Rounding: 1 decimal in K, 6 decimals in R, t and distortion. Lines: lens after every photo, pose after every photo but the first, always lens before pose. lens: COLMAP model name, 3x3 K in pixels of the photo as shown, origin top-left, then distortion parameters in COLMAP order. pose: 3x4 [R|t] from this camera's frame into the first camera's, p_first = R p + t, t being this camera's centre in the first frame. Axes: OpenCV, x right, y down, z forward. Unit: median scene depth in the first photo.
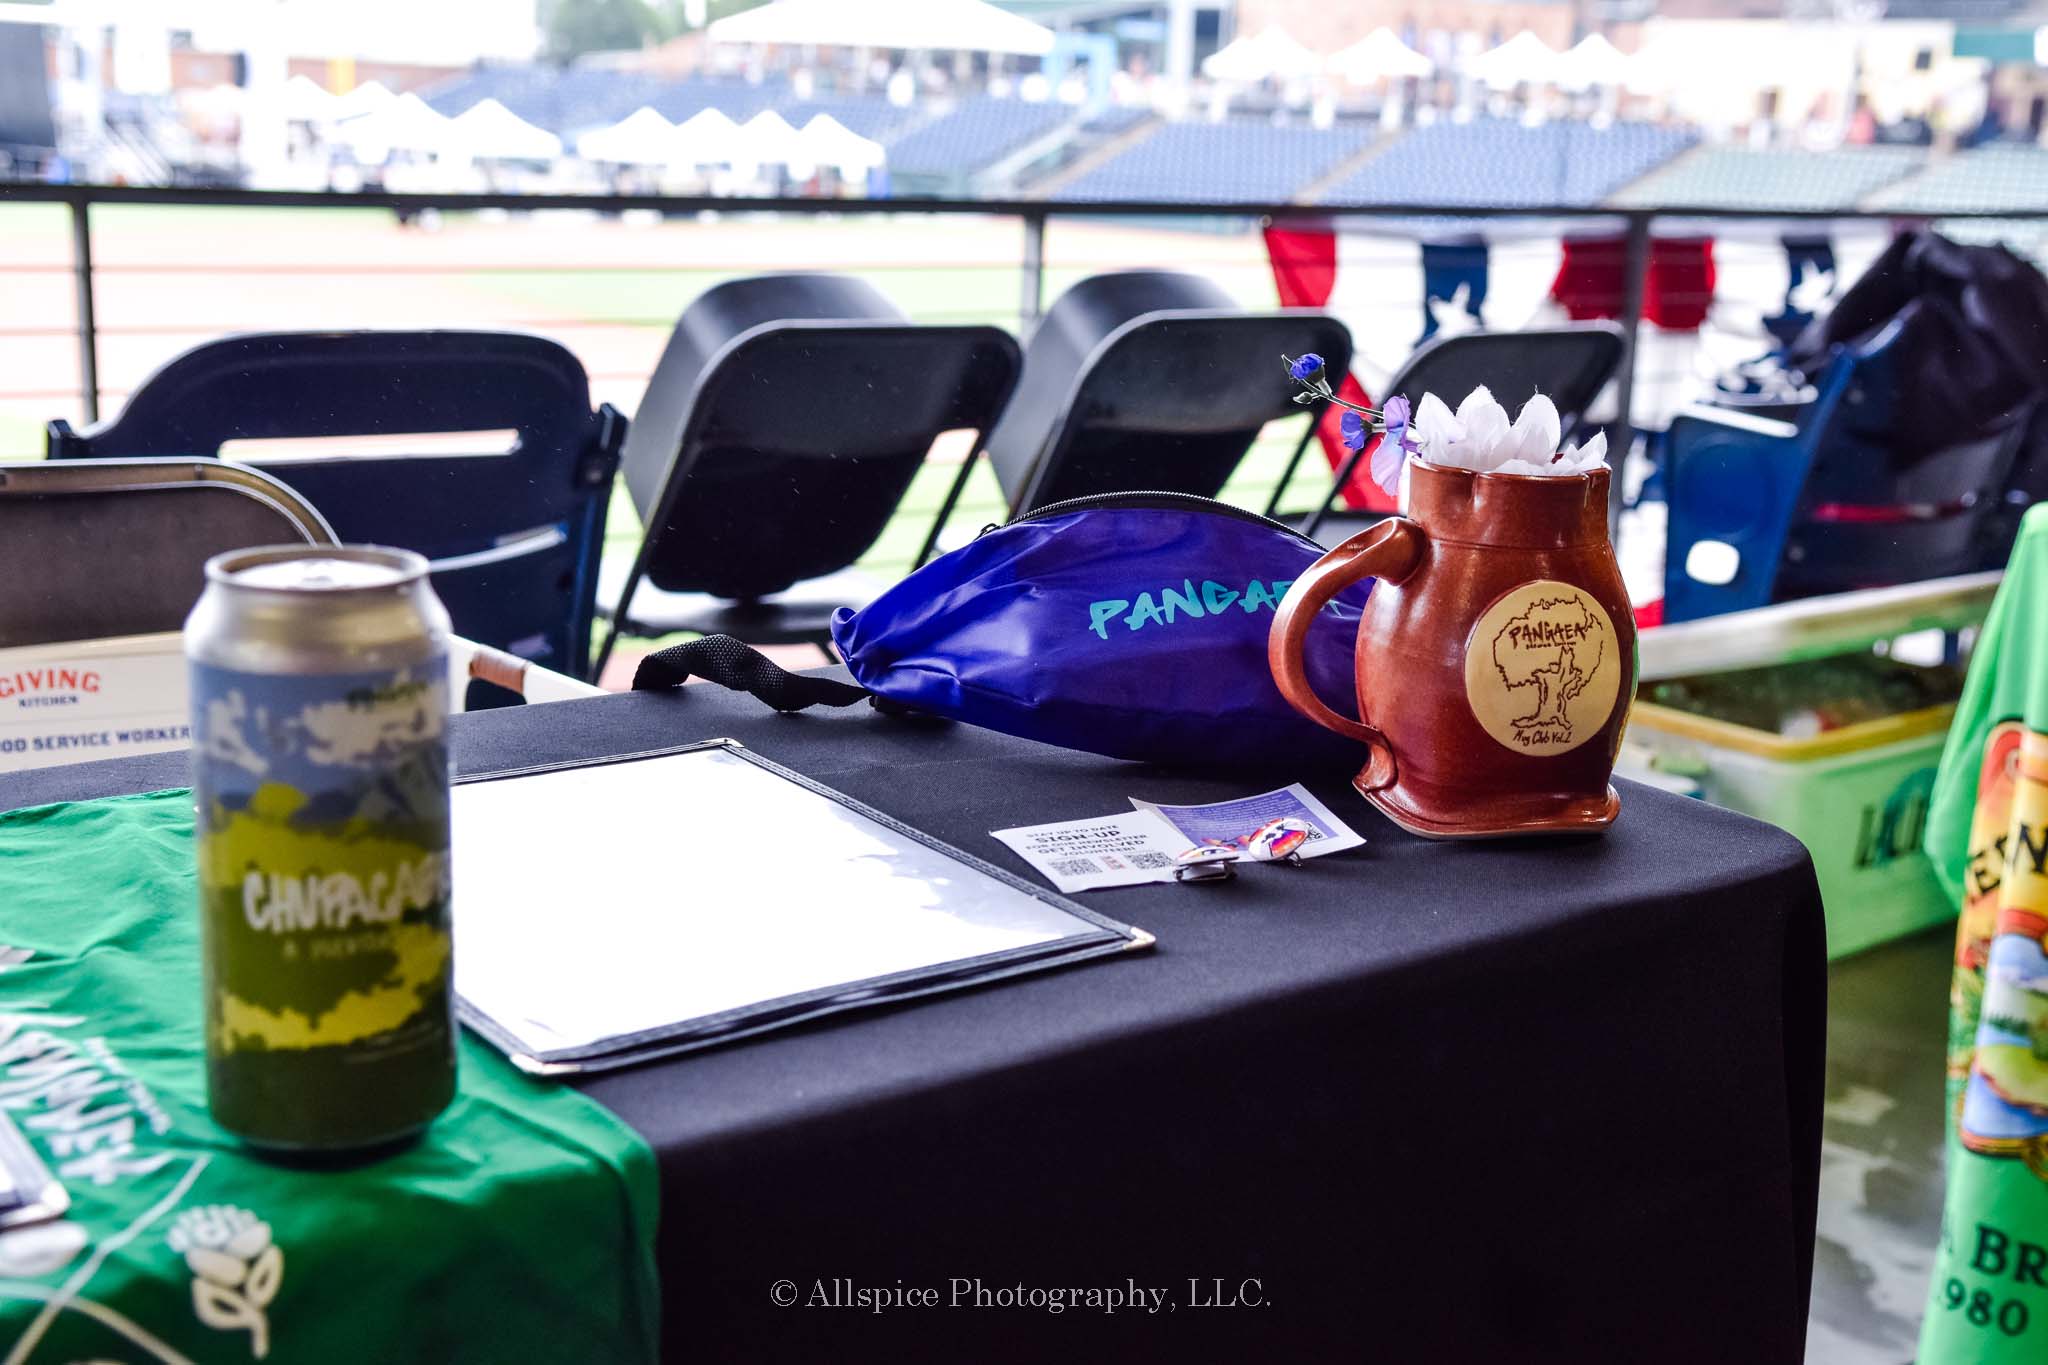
lens RADIAL K [[2286.2, 0, 1024.0], [0, 2286.2, 682.5], [0, 0, 1]] dist [0.007511, -0.009727]
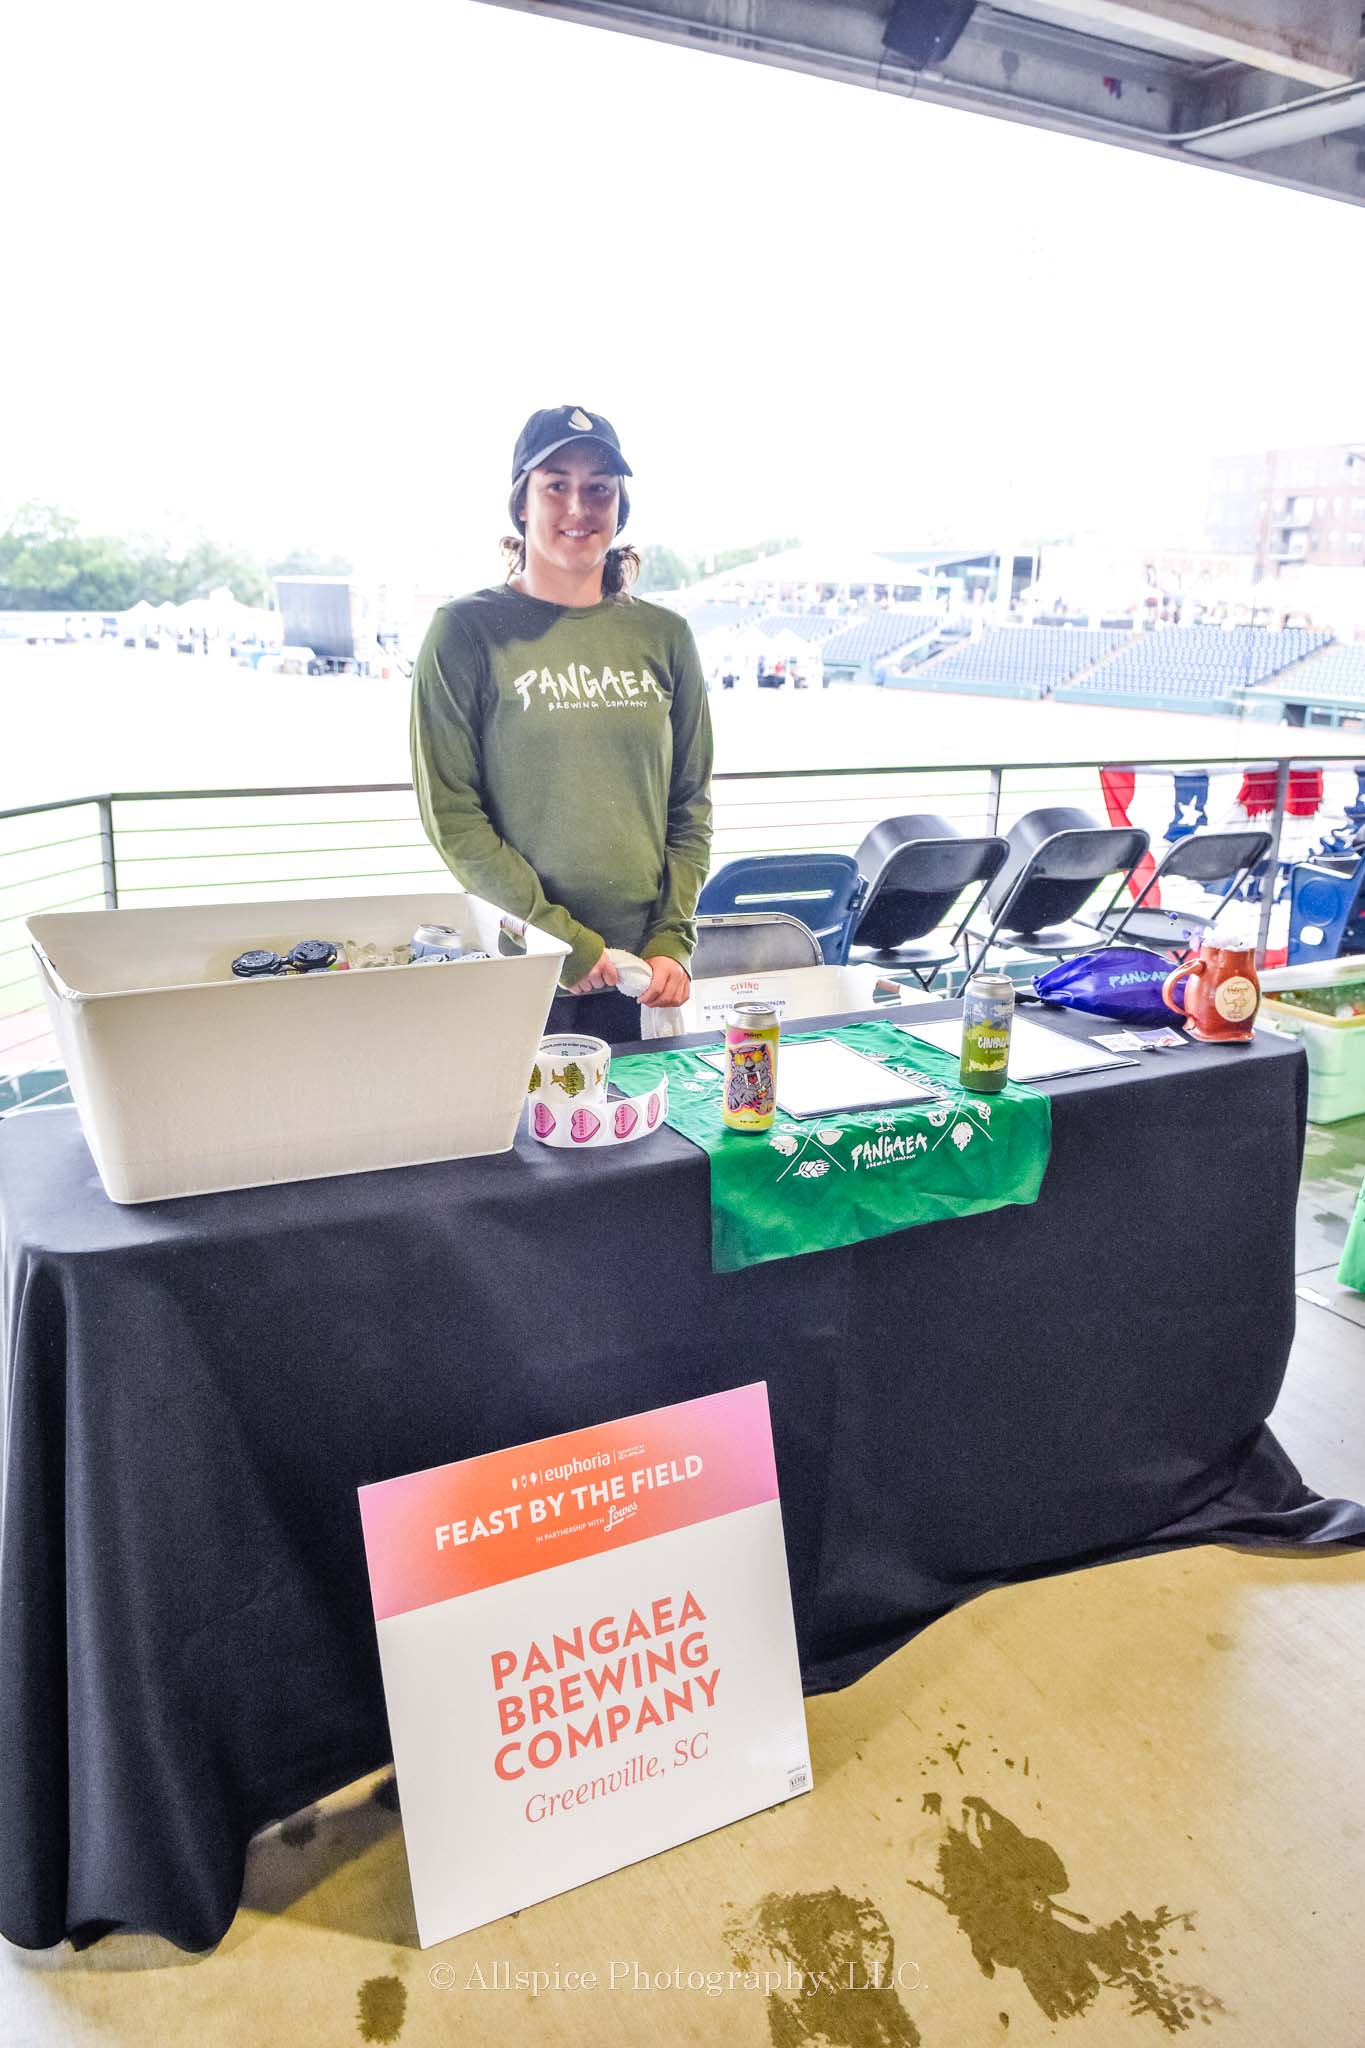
lens RADIAL K [[1554.1, 0, 638.3], [0, 1554.1, 1032.9], [0, 0, 1]] dist [-0.035874, 0.008953]
pose [[0.990484, 0.027197, -0.134914, -0.149086], [-0.021065, 0.998688, 0.046669, -0.017572], [0.136007, -0.043383, 0.989758, -0.614675]]
